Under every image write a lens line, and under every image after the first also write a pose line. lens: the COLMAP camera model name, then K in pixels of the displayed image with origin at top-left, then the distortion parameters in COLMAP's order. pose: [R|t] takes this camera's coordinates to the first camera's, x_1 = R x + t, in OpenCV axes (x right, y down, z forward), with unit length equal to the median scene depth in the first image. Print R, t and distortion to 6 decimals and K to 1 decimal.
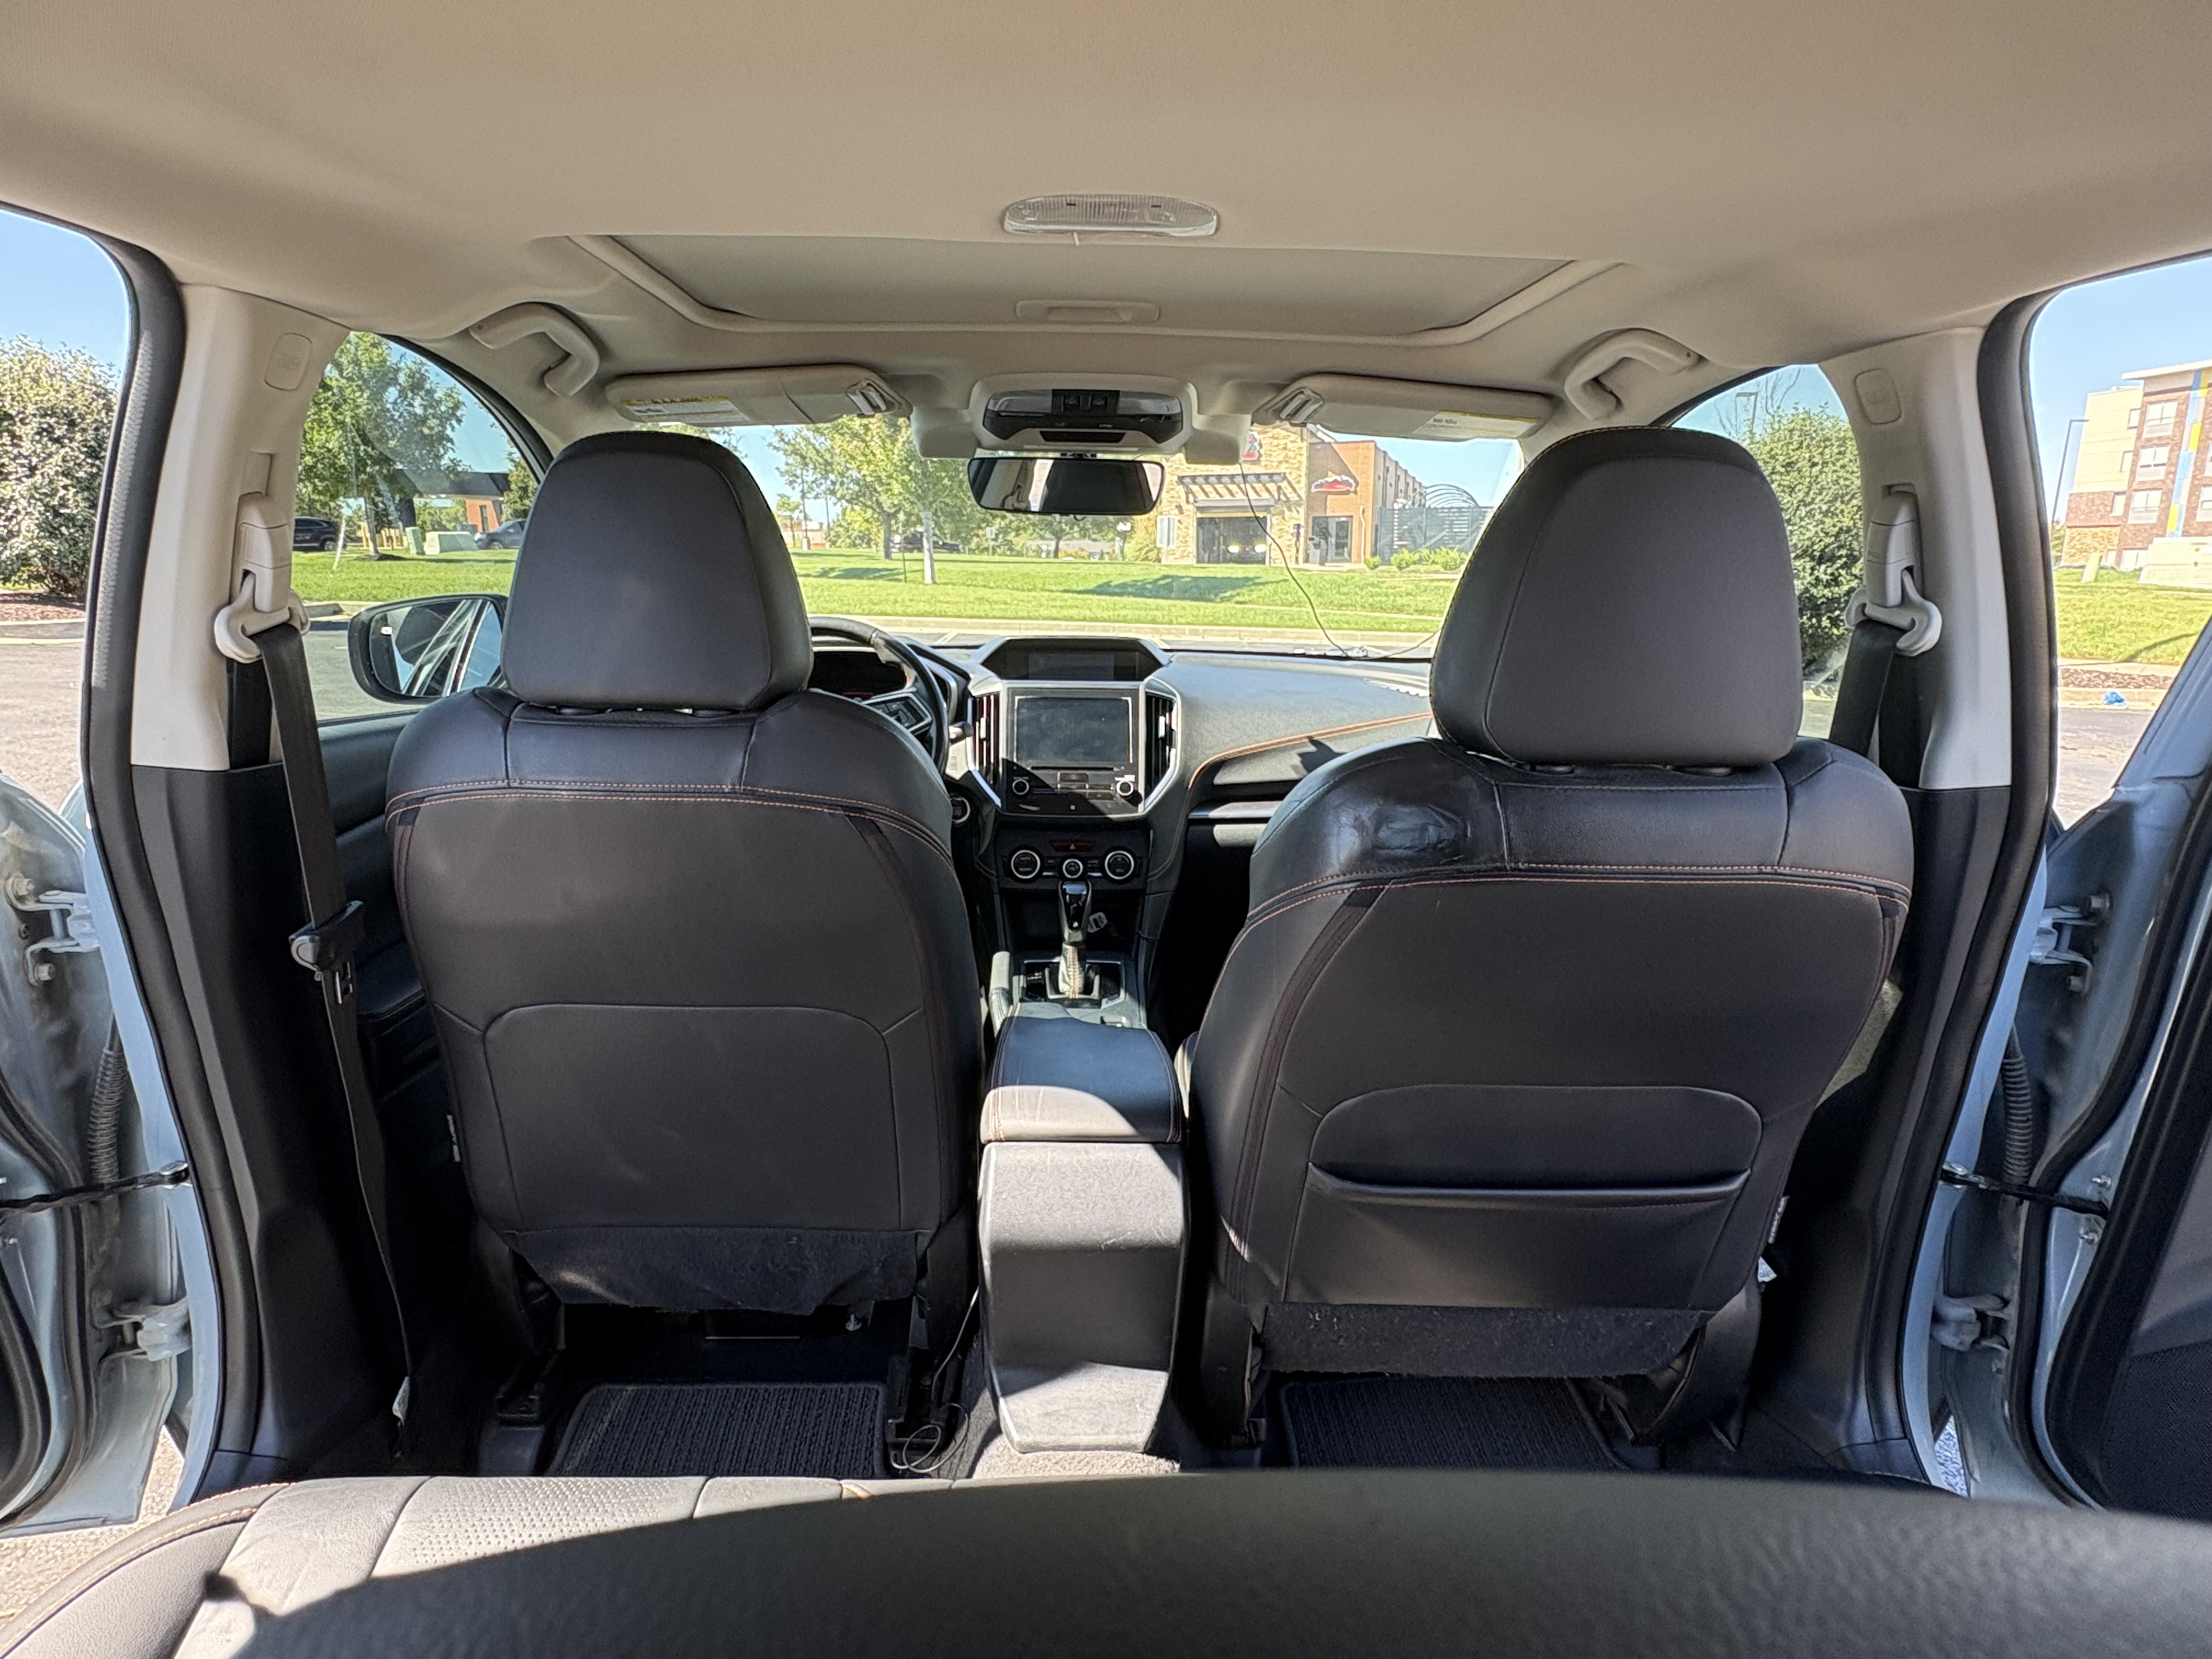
lens RADIAL K [[1234.4, 0, 1095.9], [0, 1234.4, 836.7], [0, 0, 1]] dist [0.012616, 0.001649]
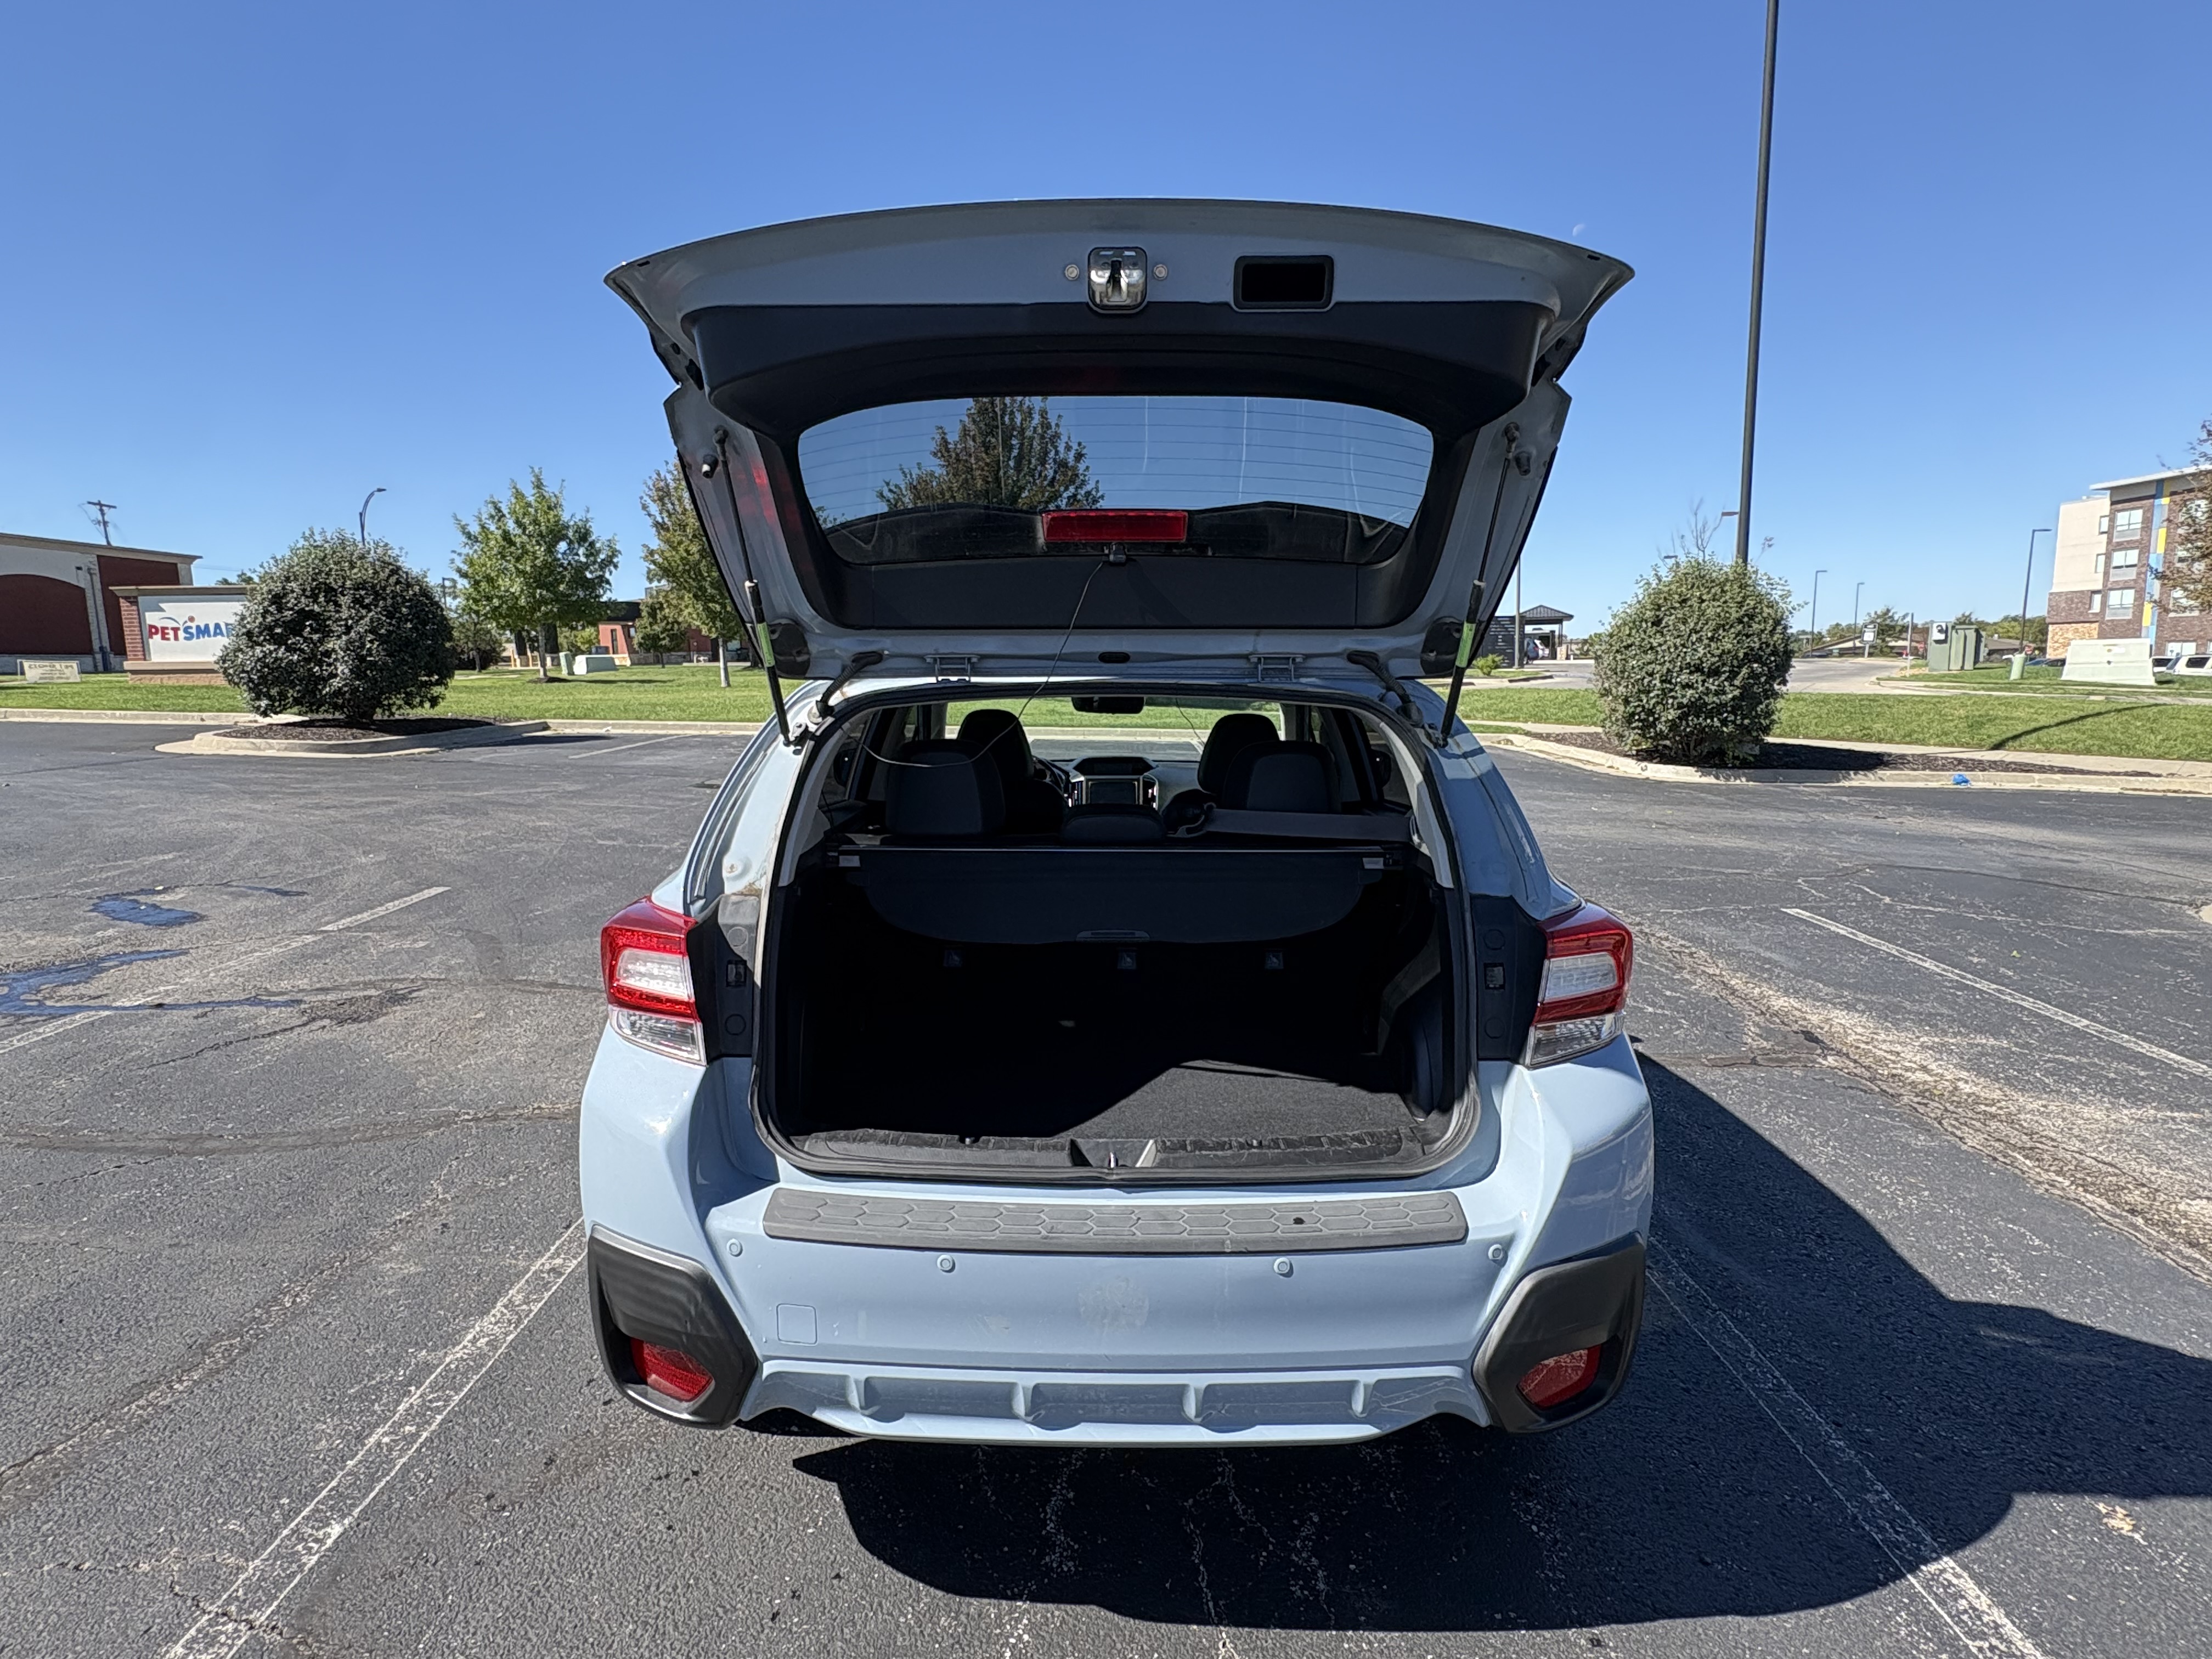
lens RADIAL K [[1176.6, 0, 1118.5], [0, 1176.6, 833.6], [0, 0, 1]] dist [0.031180, -0.000395]
pose [[0.999487, -0.010433, -0.030269, 0.007164], [0.008100, 0.997059, -0.076206, 0.019260], [0.030975, 0.075922, 0.996633, -0.151979]]
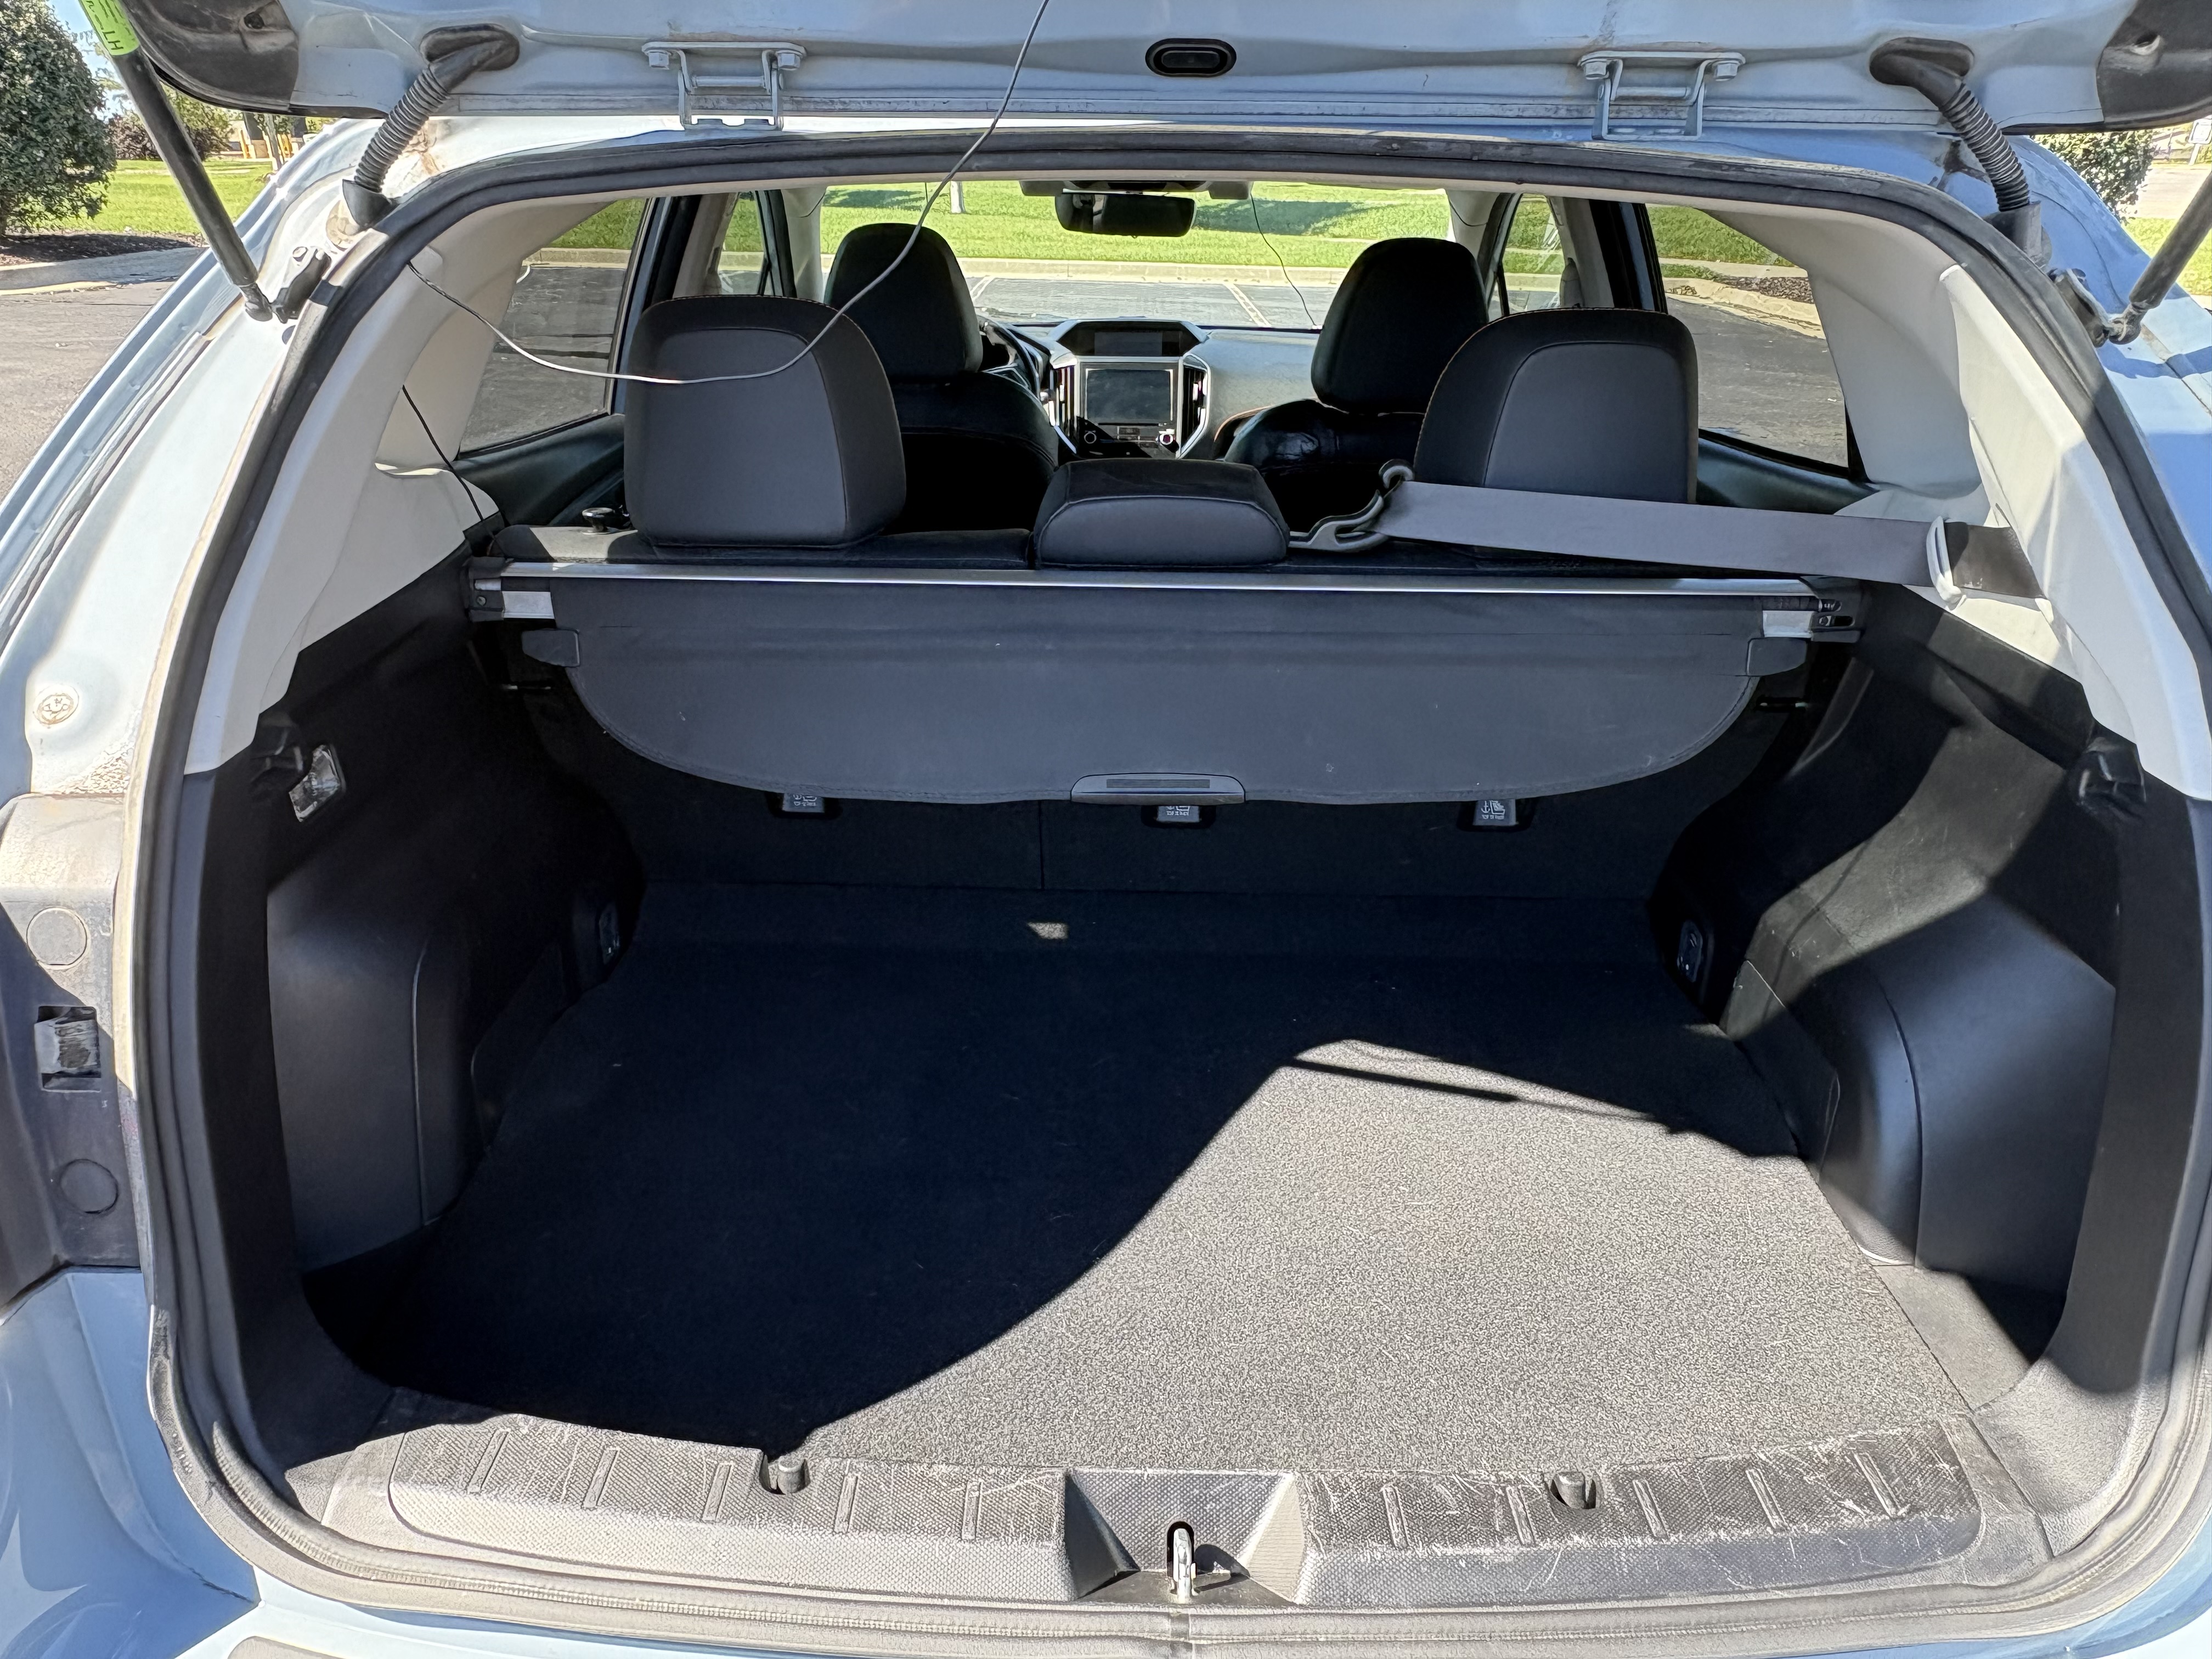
lens RADIAL K [[1527.8, 0, 1106.0], [0, 1527.8, 829.5], [0, 0, 1]] dist [0.009788, 0.002981]
pose [[0.999420, 0.009599, -0.032660, 0.001858], [-0.003280, 0.982111, 0.188275, 0.007748], [0.033883, -0.188059, 0.981573, -0.085969]]
